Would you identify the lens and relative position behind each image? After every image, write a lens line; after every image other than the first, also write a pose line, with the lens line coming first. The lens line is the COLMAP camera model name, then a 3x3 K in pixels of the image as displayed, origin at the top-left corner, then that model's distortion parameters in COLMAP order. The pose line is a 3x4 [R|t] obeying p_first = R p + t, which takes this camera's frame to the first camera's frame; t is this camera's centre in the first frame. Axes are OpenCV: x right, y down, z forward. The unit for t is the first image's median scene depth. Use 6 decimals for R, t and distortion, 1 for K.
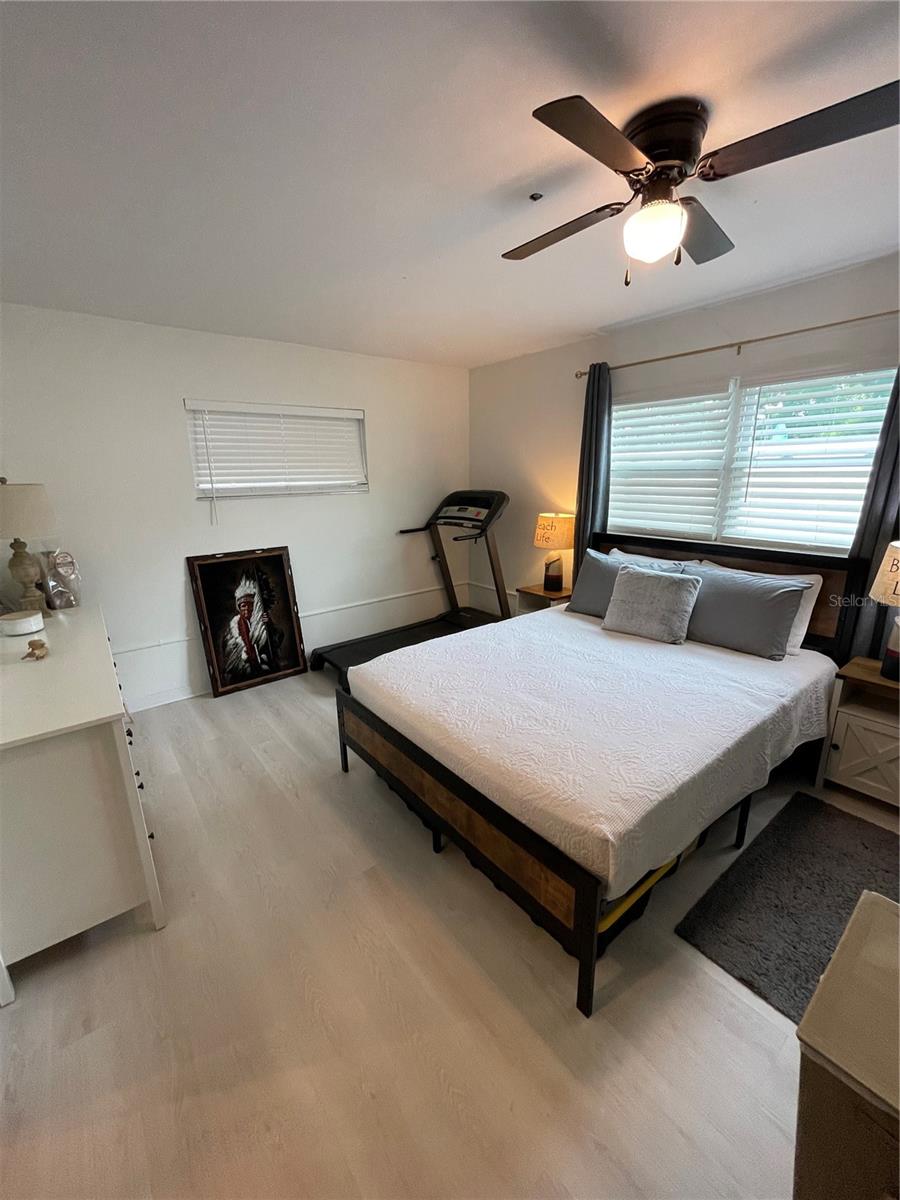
lens RADIAL K [[482.7, 0, 446.3], [0, 482.7, 596.8], [0, 0, 1]] dist [-0.007331, 0.001379]
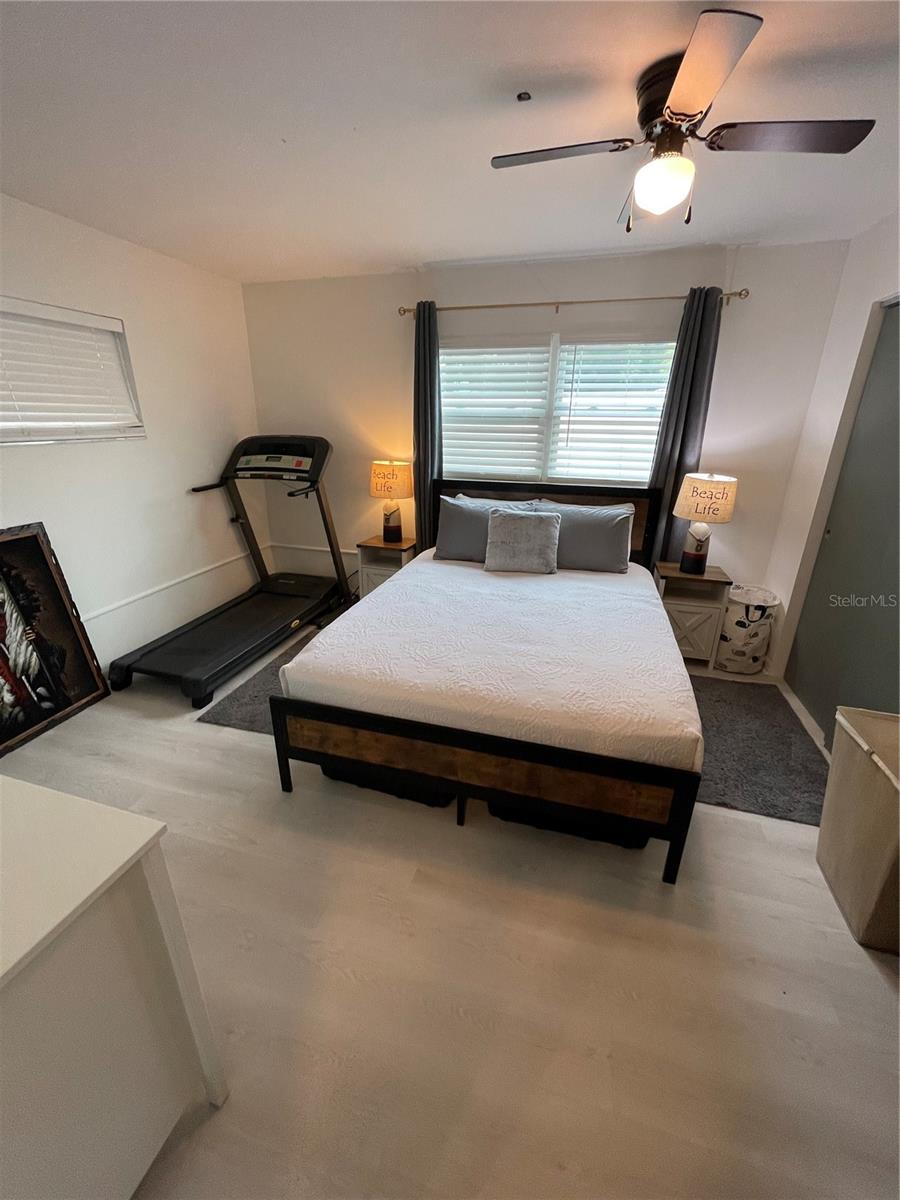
lens RADIAL K [[482.7, 0, 446.3], [0, 482.7, 597.1], [0, 0, 1]] dist [-0.007331, 0.001379]
pose [[0.812806, -0.181786, 0.553444, -0.315133], [0.123272, 0.982221, 0.141581, -0.033957], [-0.569342, -0.046854, 0.820764, 0.162716]]
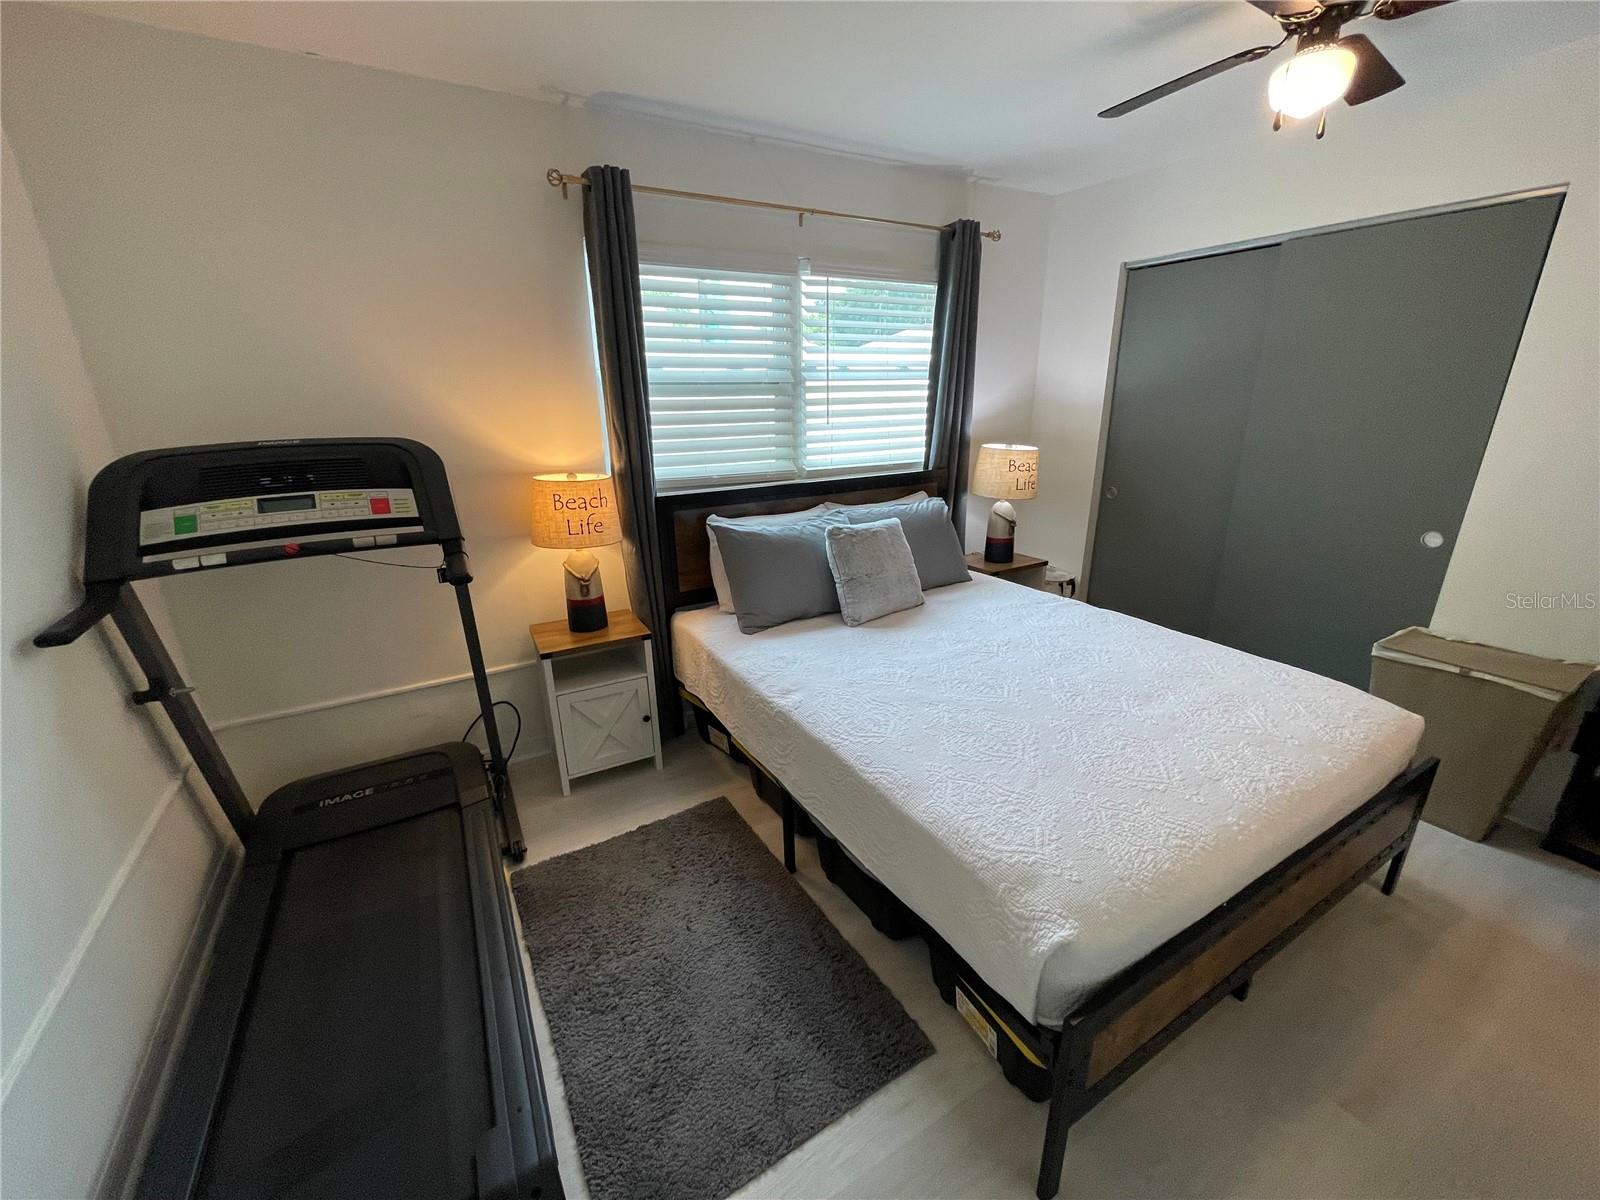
lens RADIAL K [[643.6, 0, 794.9], [0, 643.6, 602.2], [0, 0, 1]] dist [-0.007331, 0.001379]
pose [[0.136581, -0.299611, 0.944234, -0.461039], [0.258799, 0.930857, 0.257932, -0.192918], [-0.956226, 0.209138, 0.204676, 0.819067]]
